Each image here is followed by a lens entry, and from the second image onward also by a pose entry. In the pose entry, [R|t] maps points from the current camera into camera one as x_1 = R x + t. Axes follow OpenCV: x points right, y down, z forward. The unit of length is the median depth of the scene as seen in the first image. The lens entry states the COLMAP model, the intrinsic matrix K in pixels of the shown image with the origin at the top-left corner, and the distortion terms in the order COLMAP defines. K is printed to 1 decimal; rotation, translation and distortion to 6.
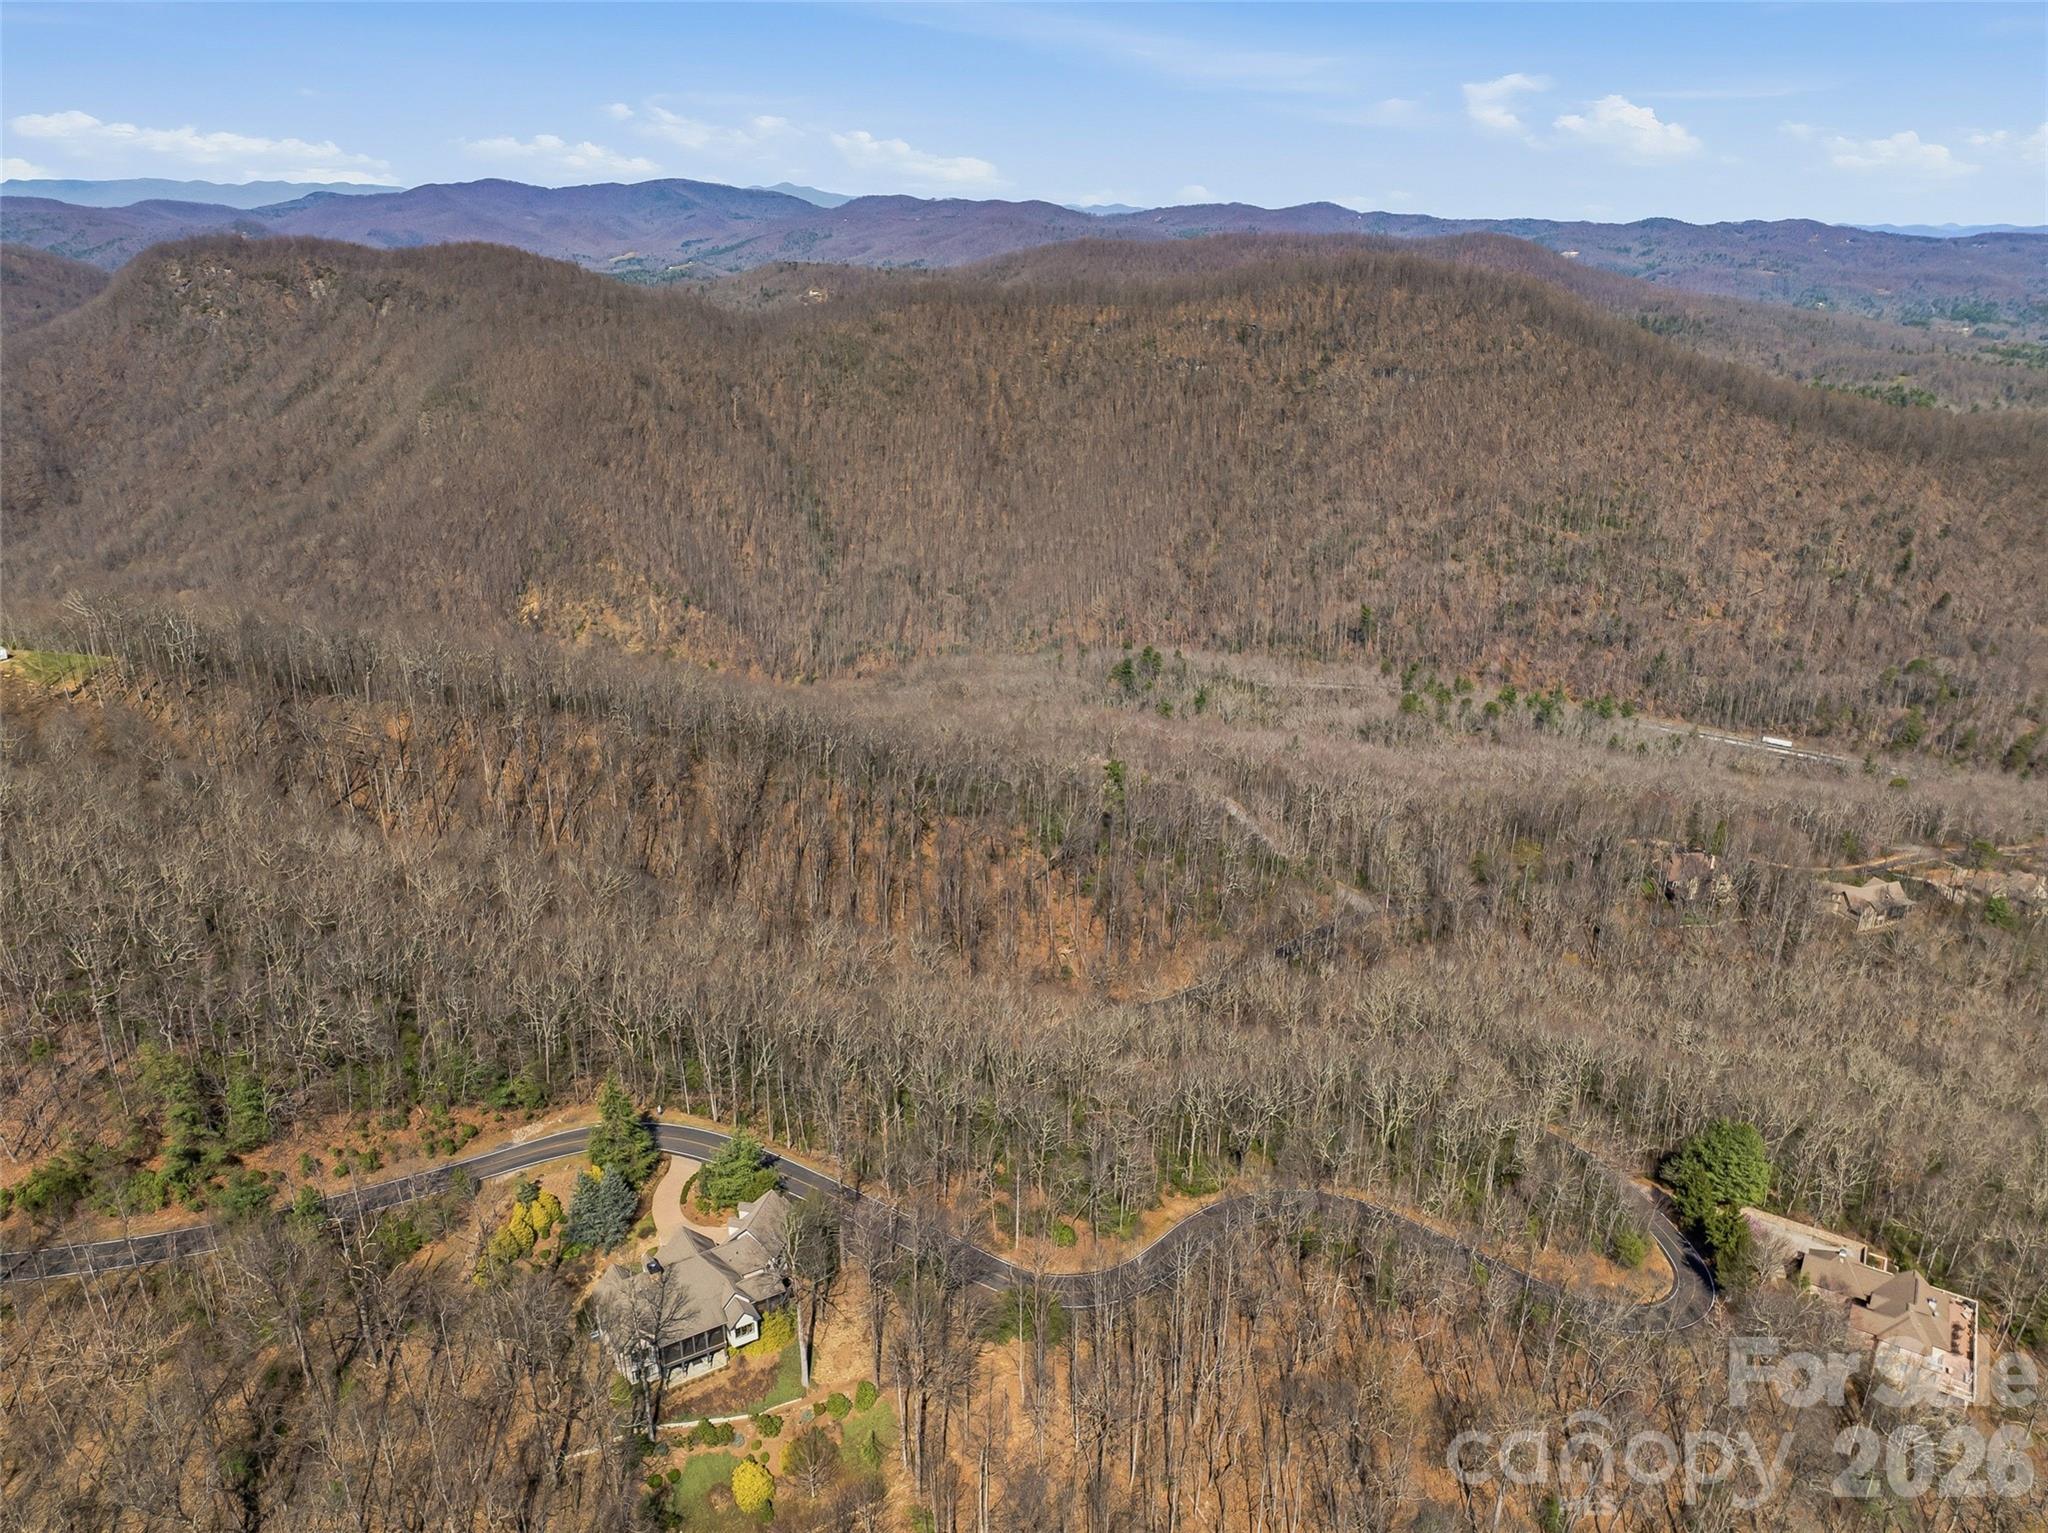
lens RADIAL K [[1443.9, 0, 1024.0], [0, 1443.9, 766.5], [0, 0, 1]] dist [-0.039738, 0.007958]
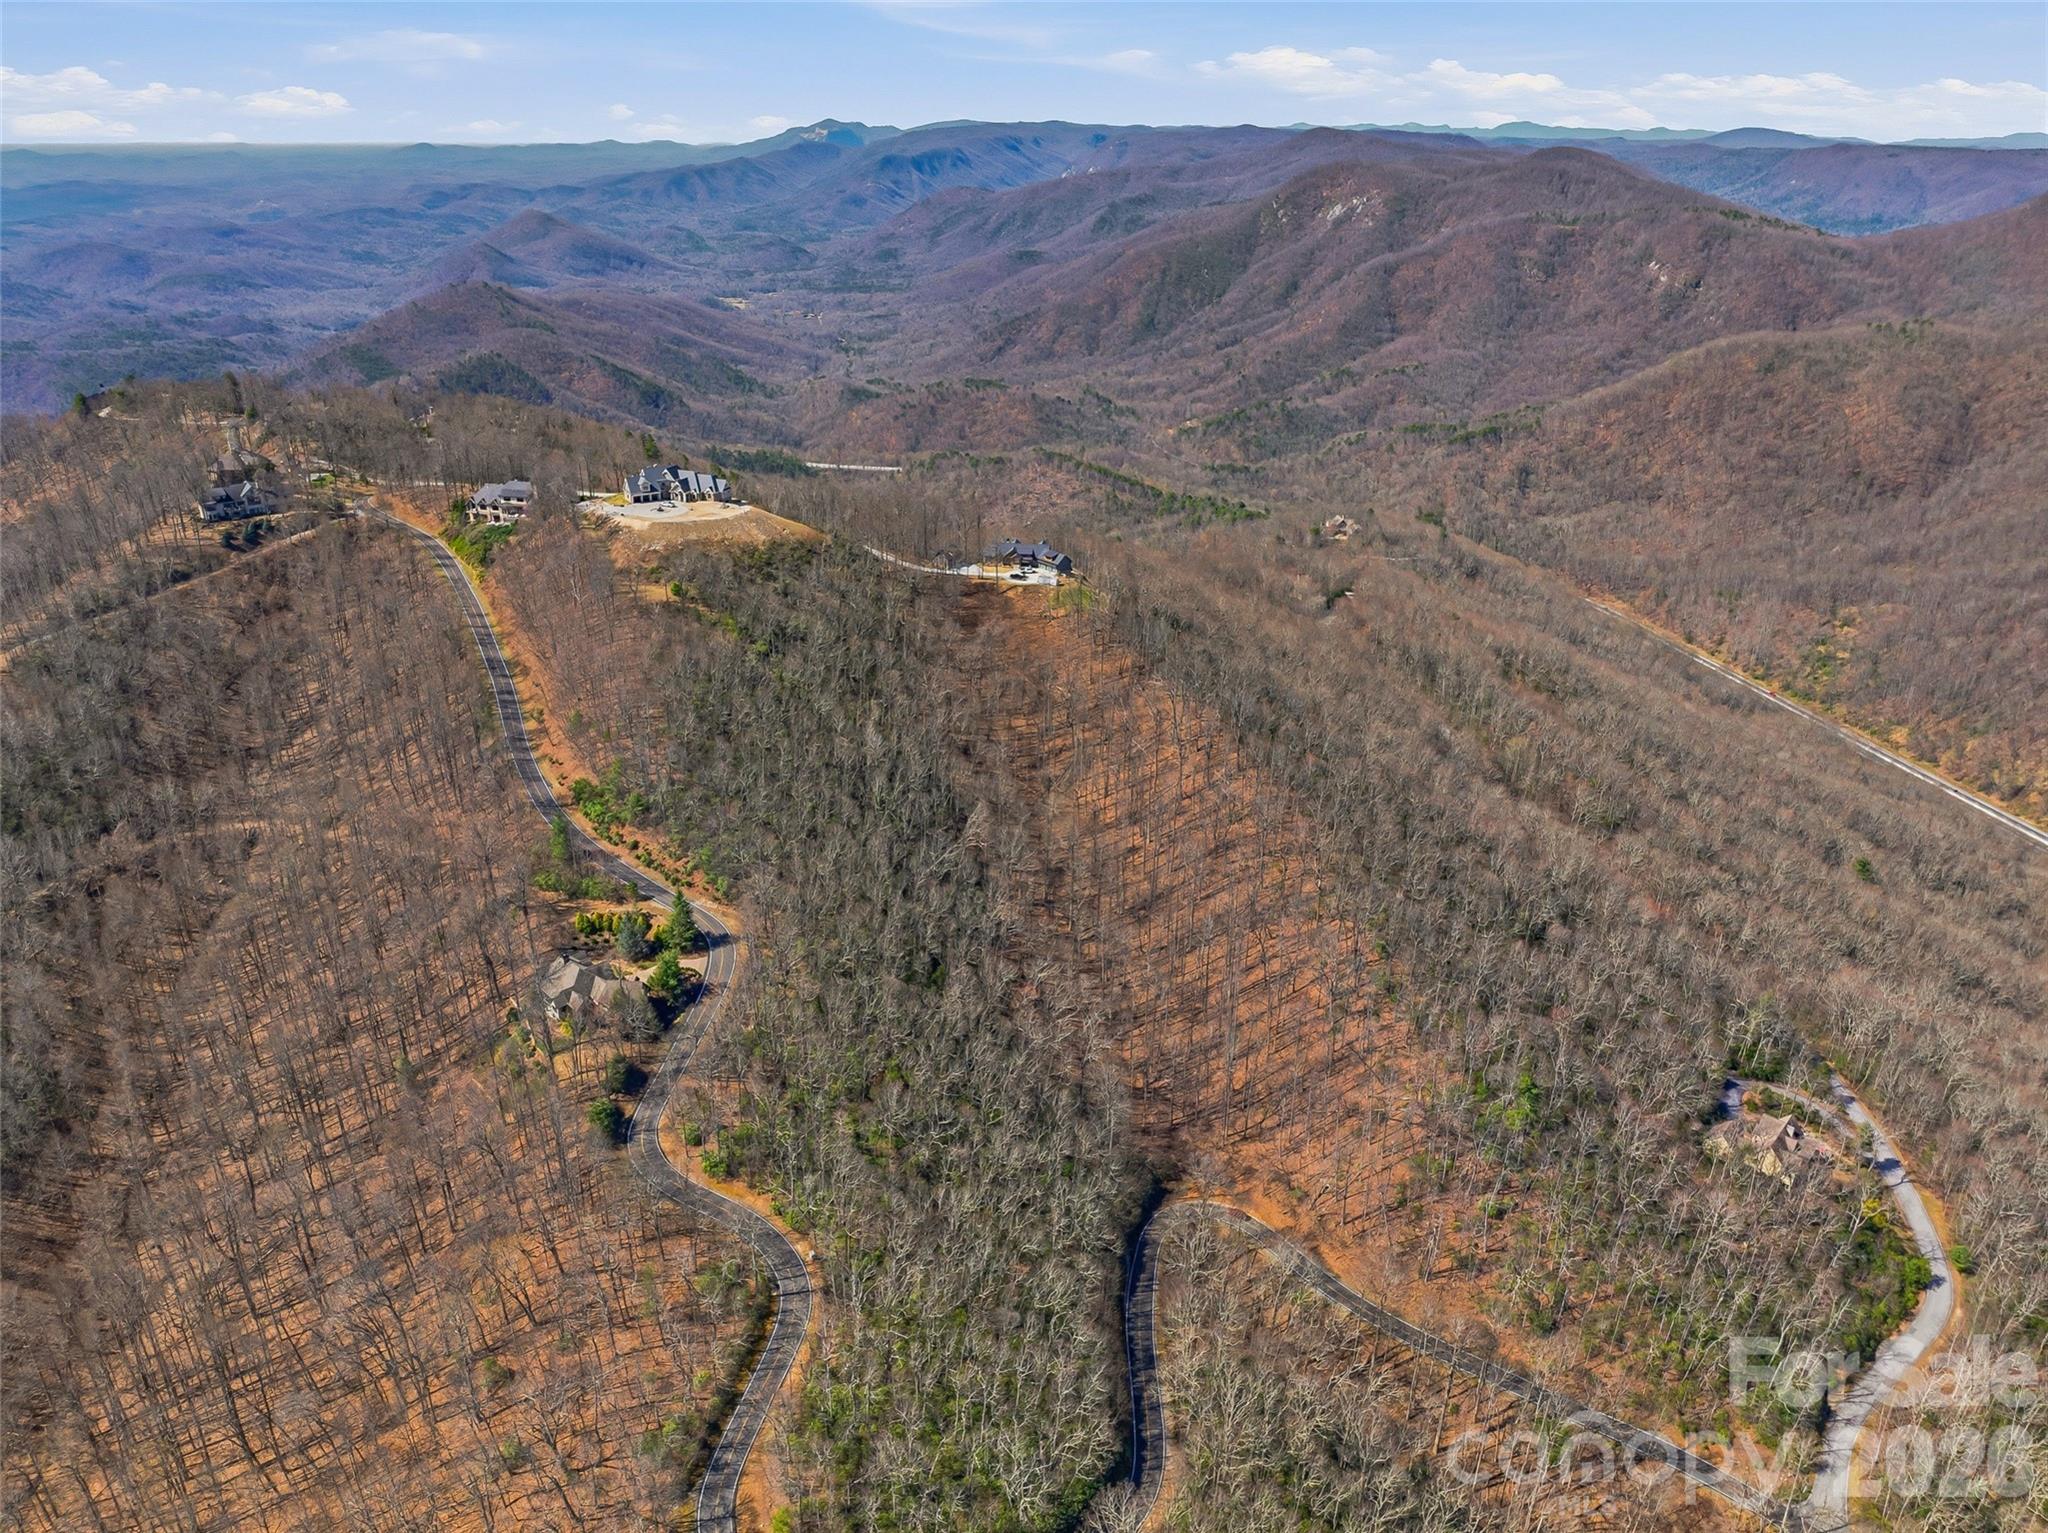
lens RADIAL K [[1448.0, 0, 1024.0], [0, 1448.0, 766.5], [0, 0, 1]] dist [-0.040008, 0.003746]
pose [[0.224535, 0.398554, -0.889235, 0.237513], [-0.365600, 0.880331, 0.302248, -0.108637], [0.903283, 0.257239, 0.343376, 0.130061]]
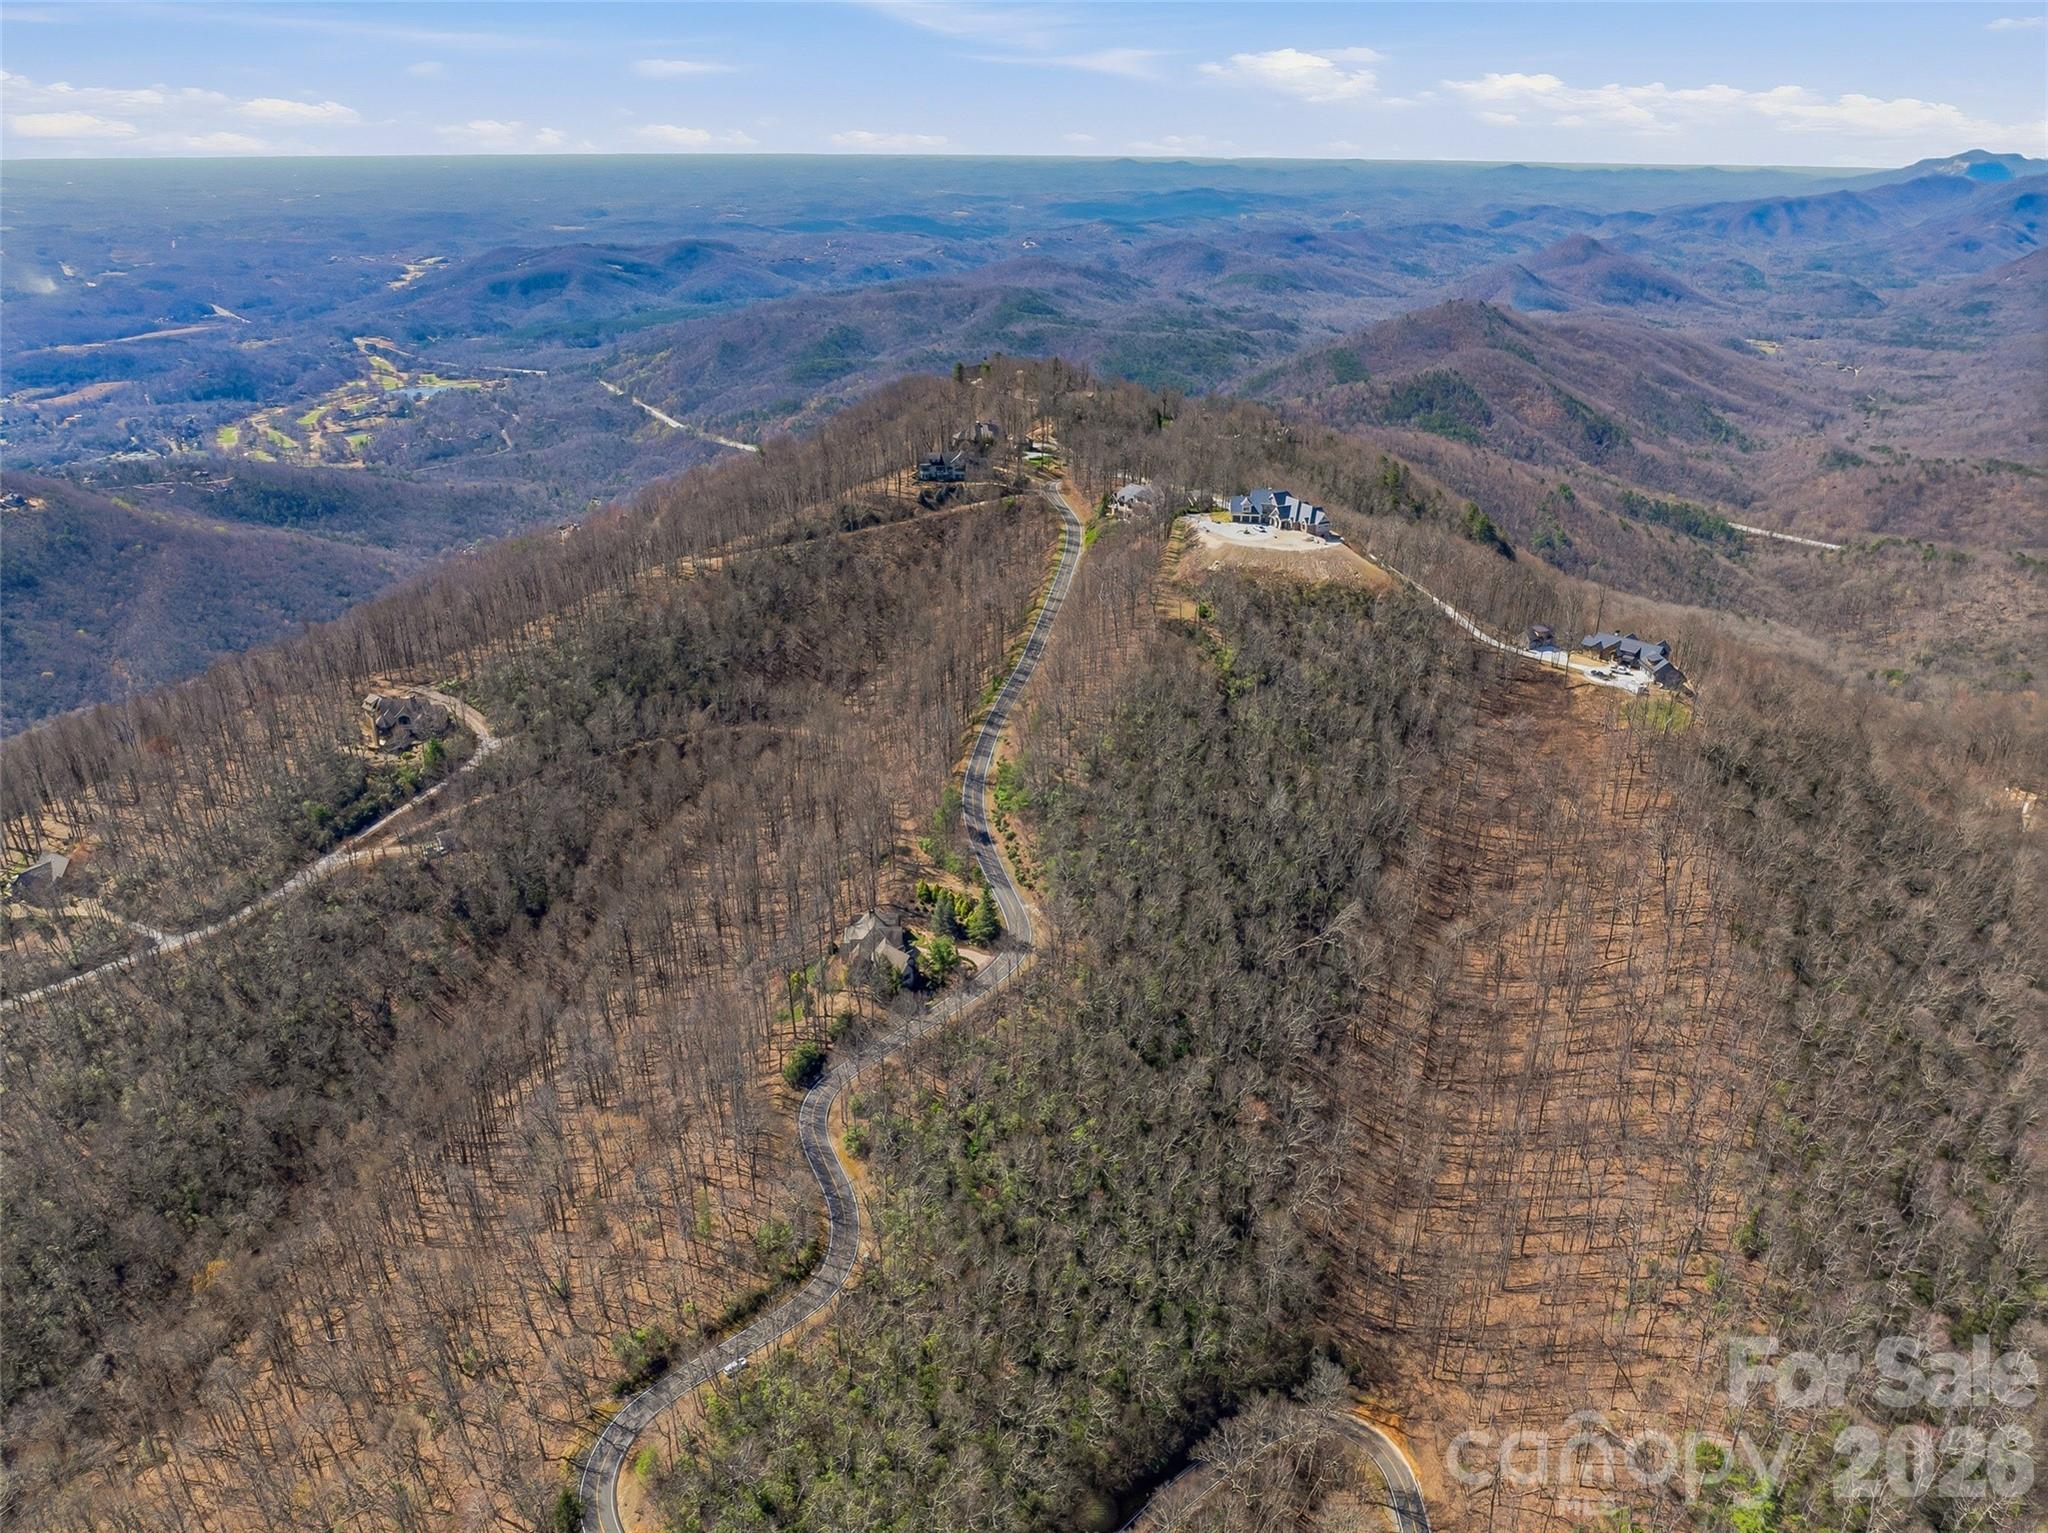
lens RADIAL K [[1443.9, 0, 1024.0], [0, 1443.9, 766.5], [0, 0, 1]] dist [-0.039738, 0.007958]
pose [[-0.438064, 0.356993, -0.825019, 0.205822], [-0.337461, 0.785337, 0.519005, -0.155139], [0.833199, 0.505769, -0.223556, 0.244119]]
